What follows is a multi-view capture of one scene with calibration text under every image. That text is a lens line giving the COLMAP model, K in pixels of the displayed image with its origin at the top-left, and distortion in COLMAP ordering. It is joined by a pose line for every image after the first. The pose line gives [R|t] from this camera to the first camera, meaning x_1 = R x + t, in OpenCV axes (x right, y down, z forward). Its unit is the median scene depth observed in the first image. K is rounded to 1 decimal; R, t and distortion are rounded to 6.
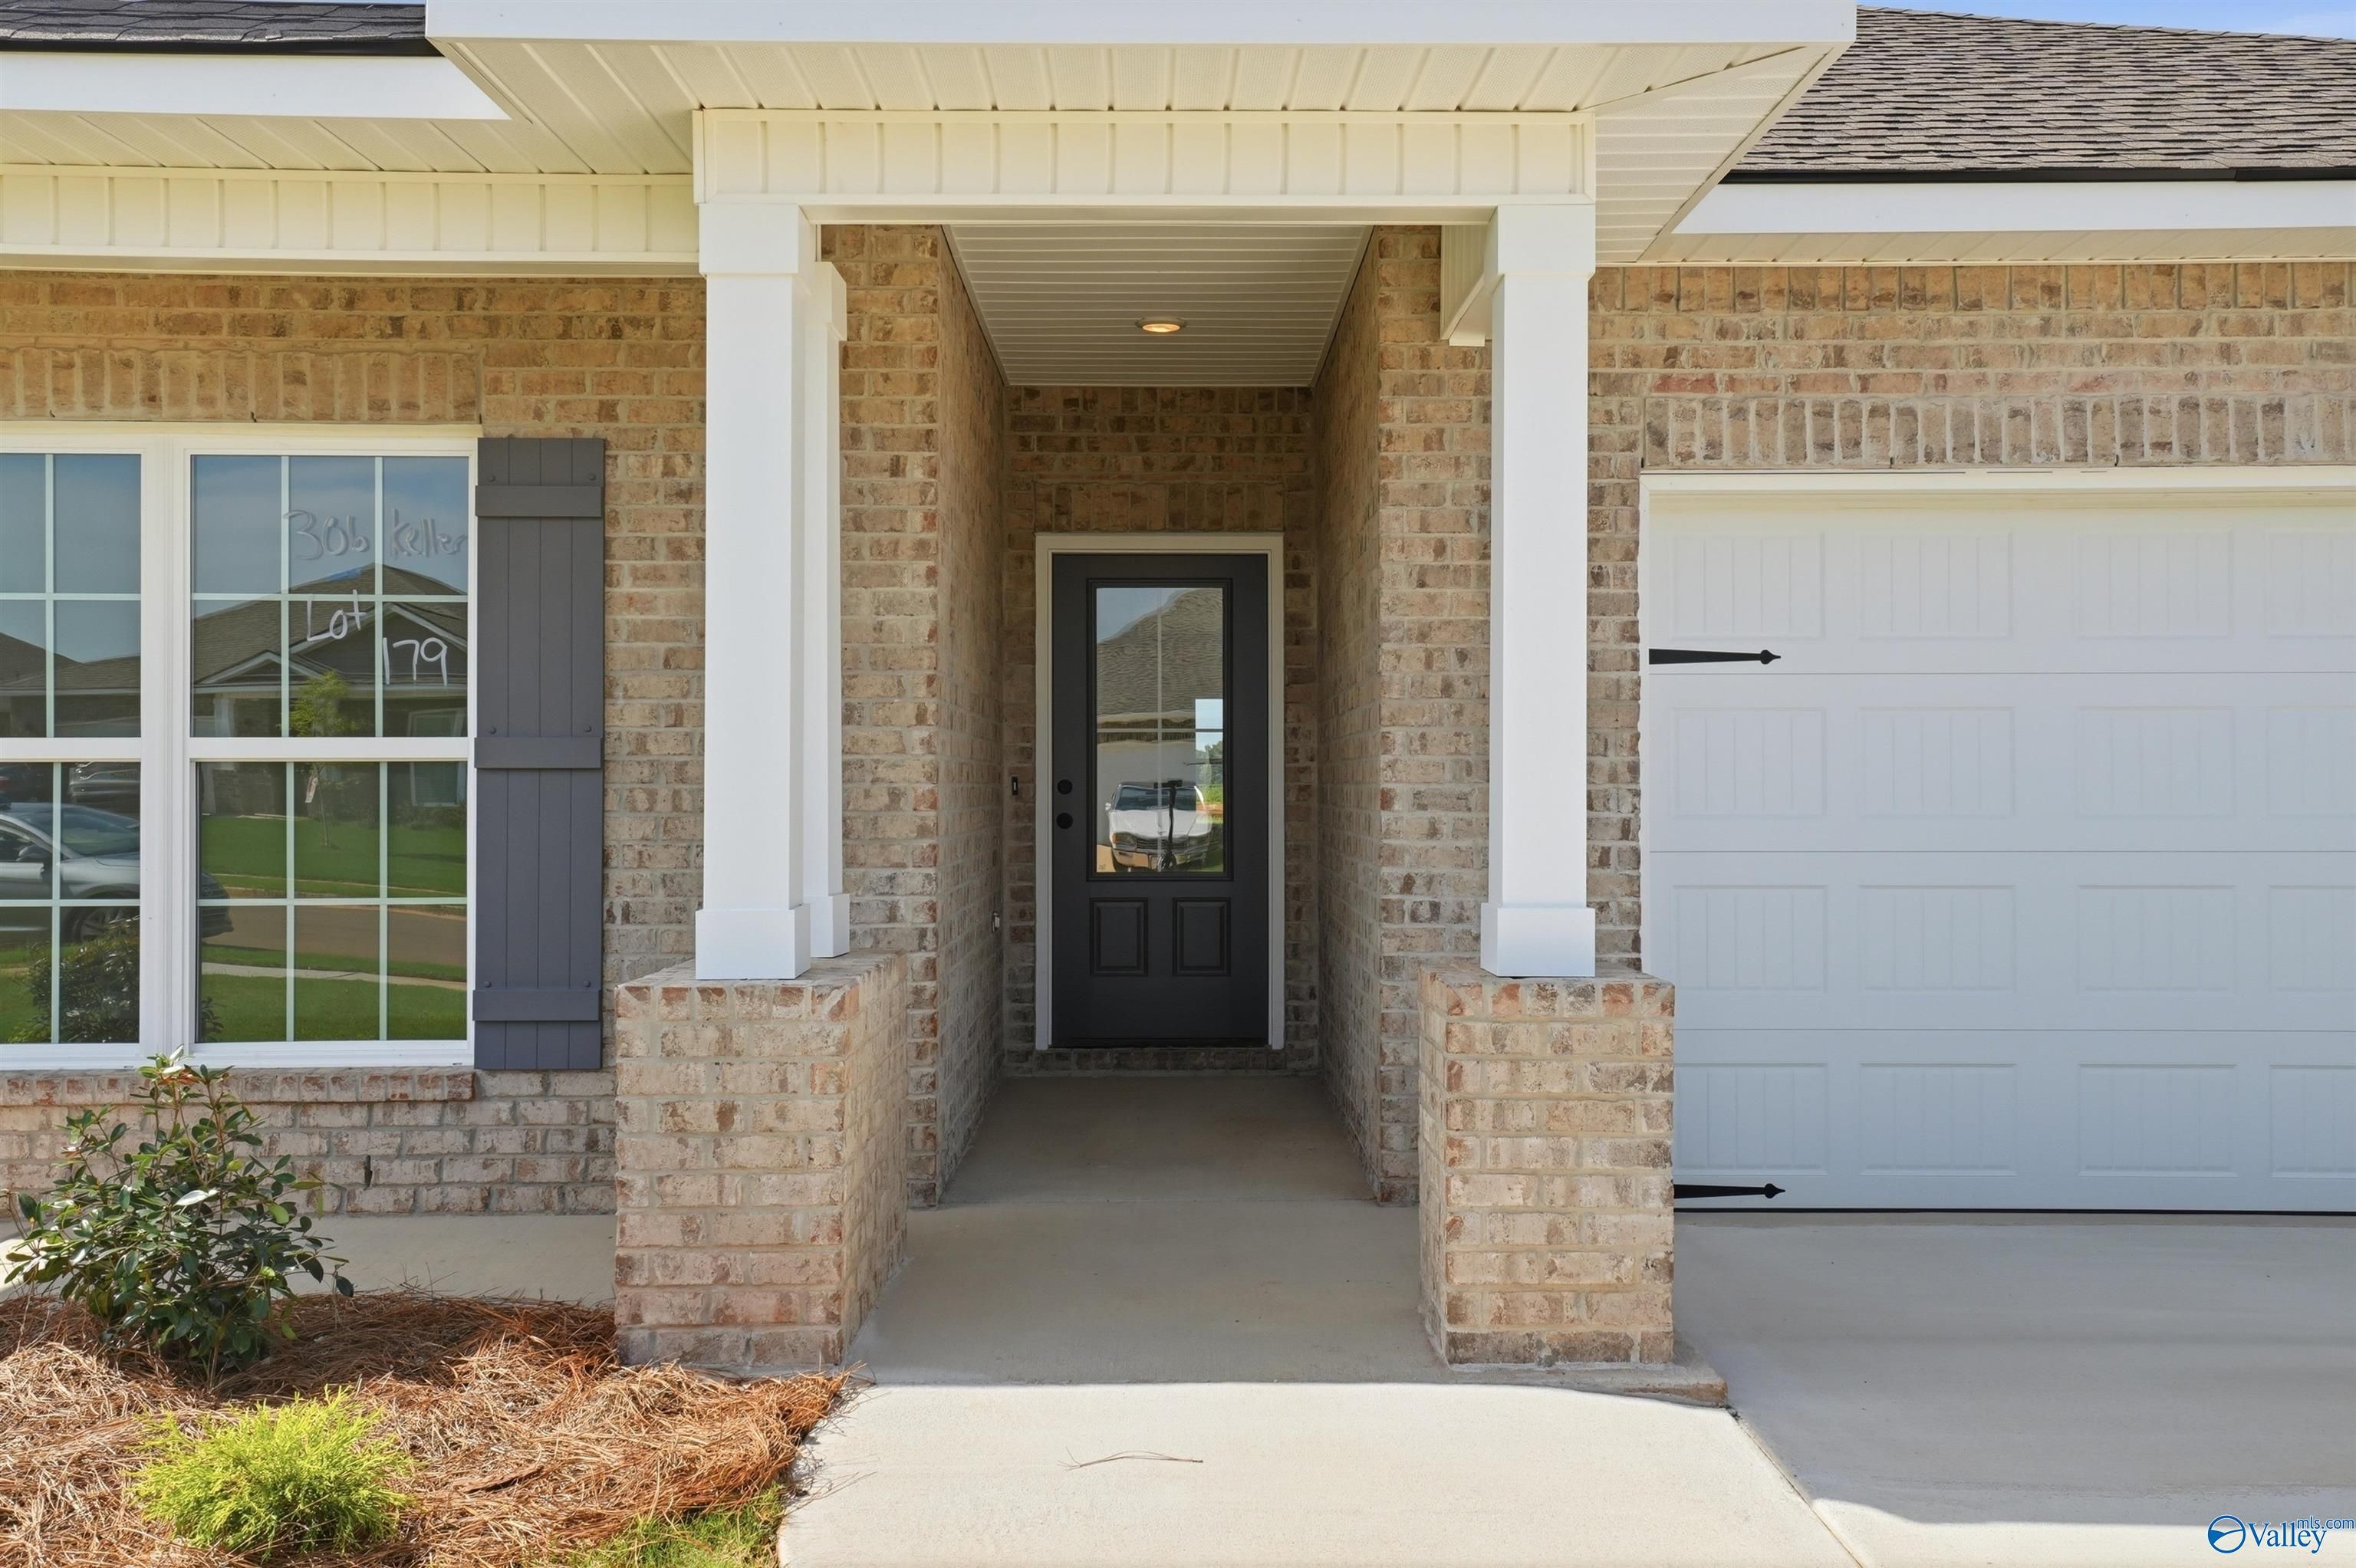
lens RADIAL K [[1959.2, 0, 1189.4], [0, 1959.2, 759.3], [0, 0, 1]] dist [0.035746, 0.031893]
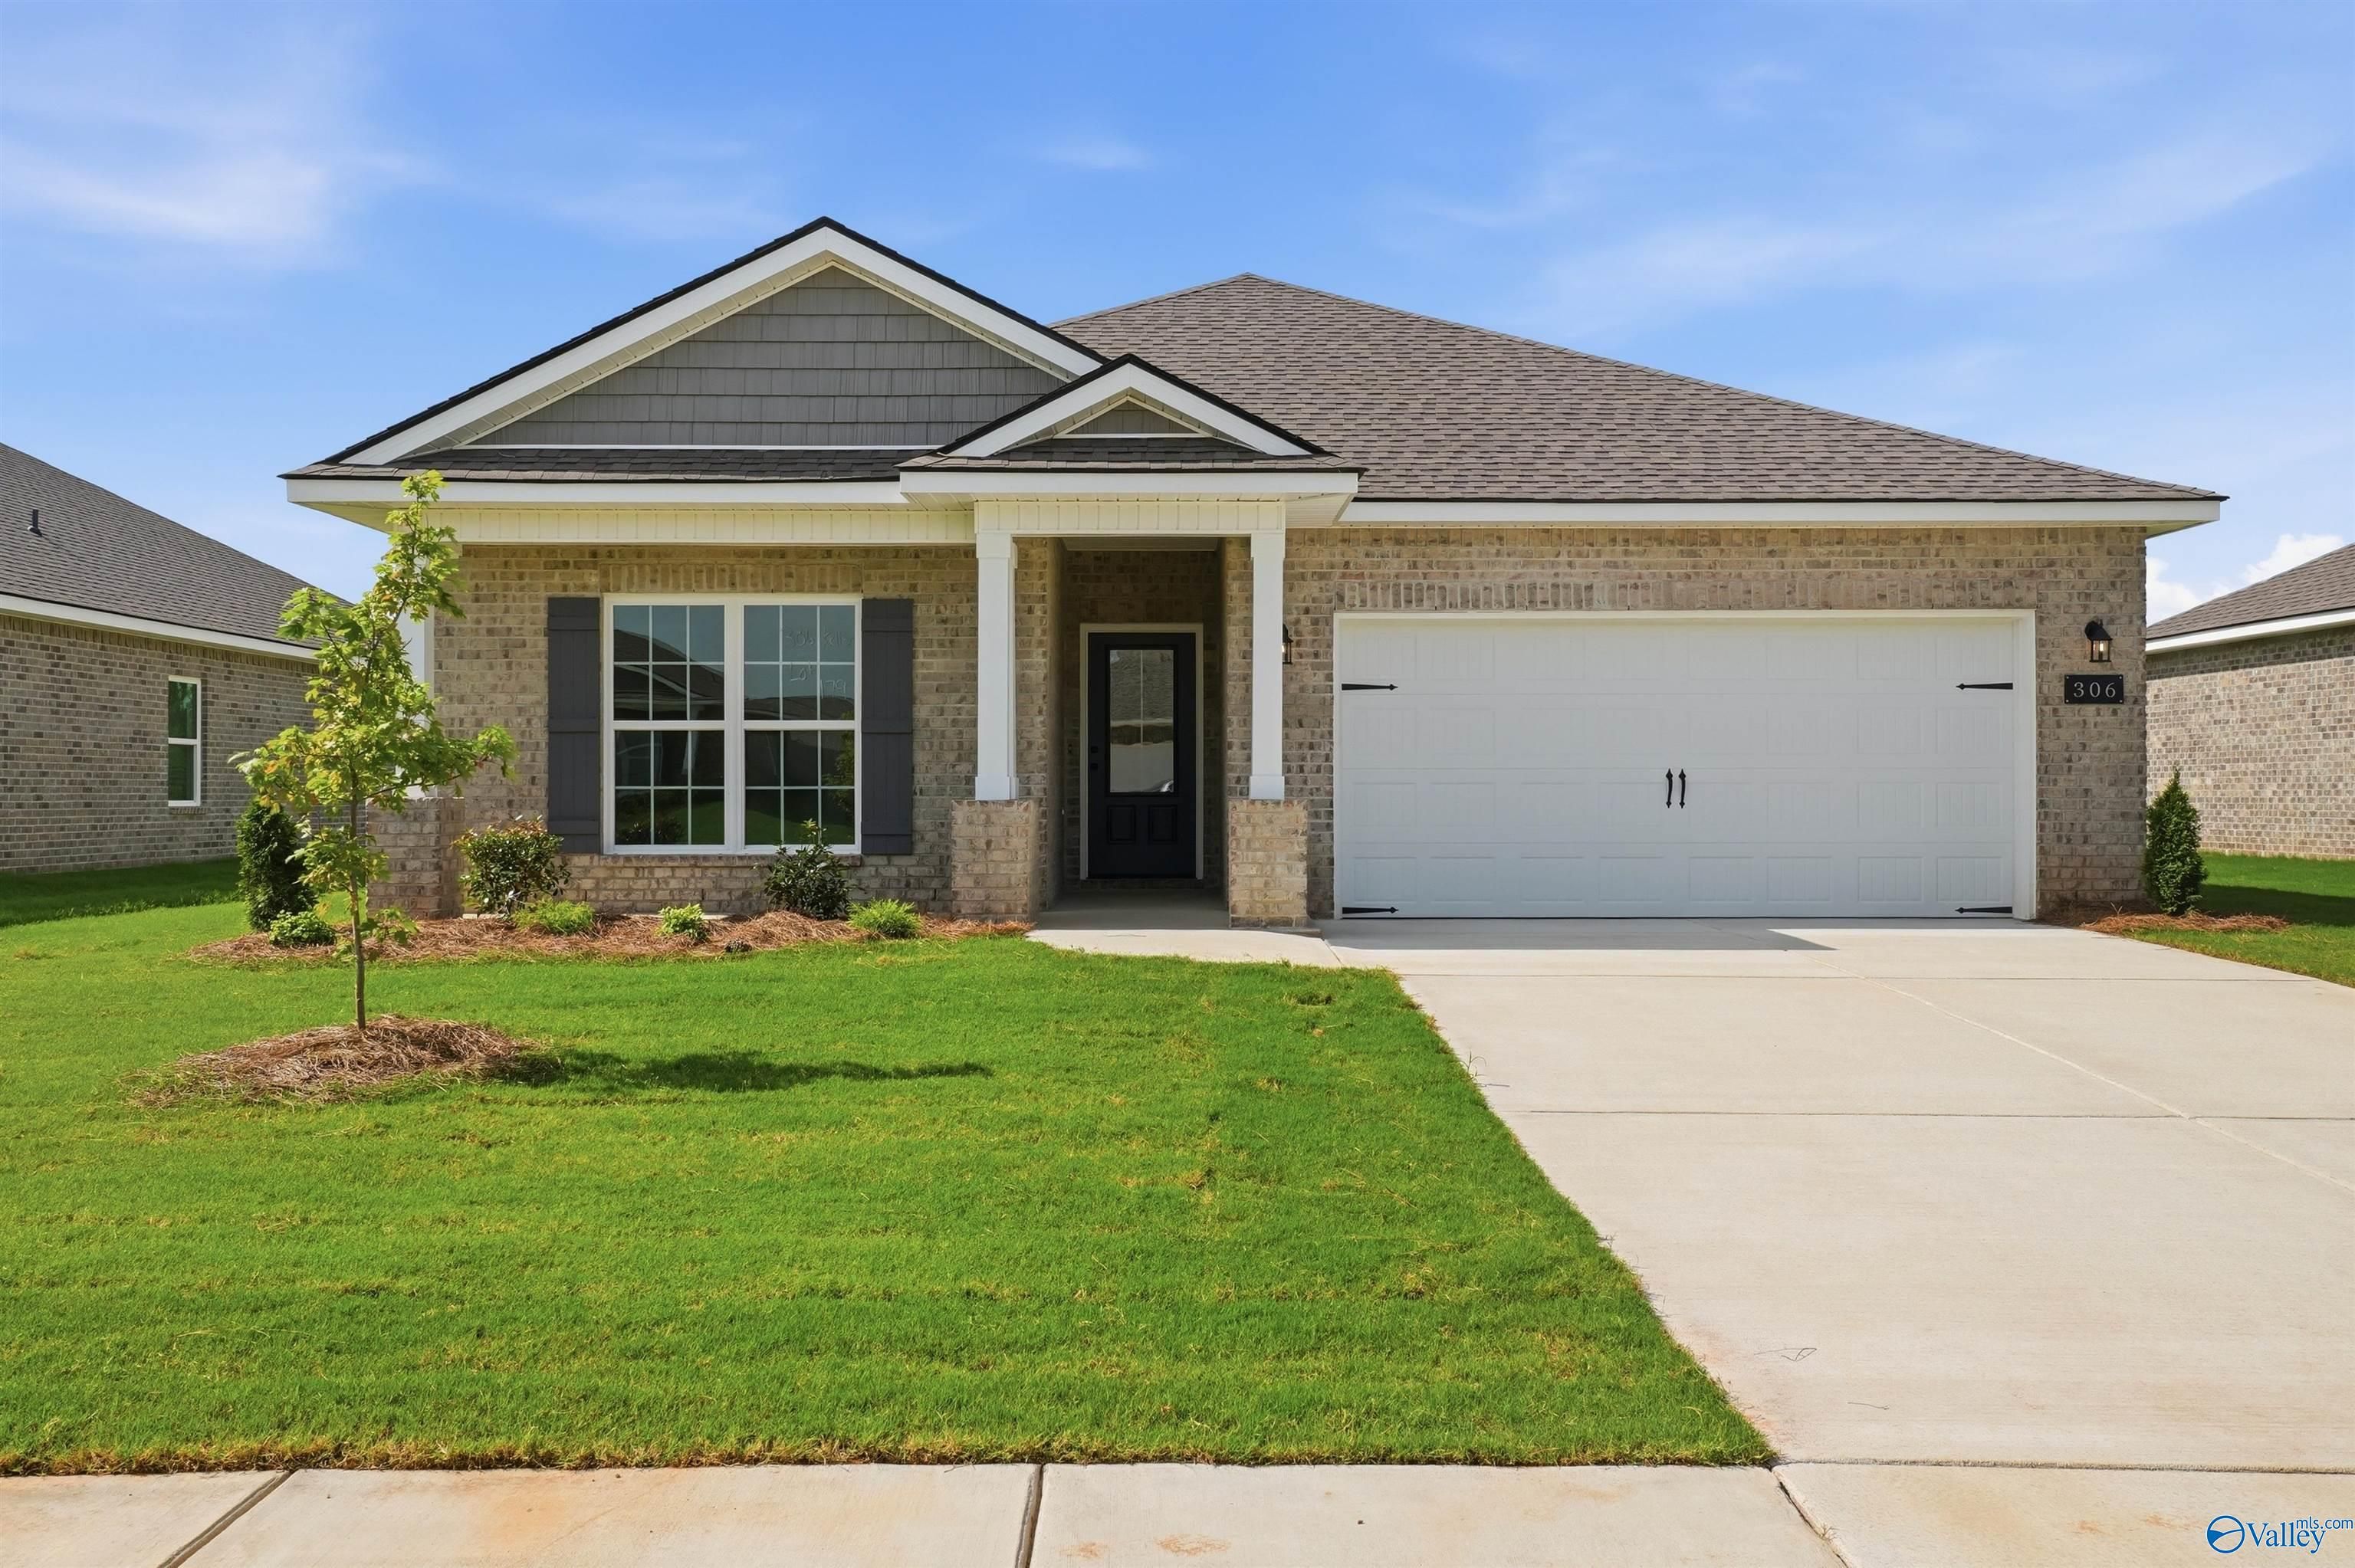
lens RADIAL K [[1958.3, 0, 1176.2], [0, 1958.3, 779.2], [0, 0, 1]] dist [0.035746, 0.031893]
pose [[0.999957, 0.000496, -0.009281, 0.055796], [-0.000451, 0.999988, 0.004795, 0.050602], [0.009284, -0.004791, 0.999945, -1.443224]]
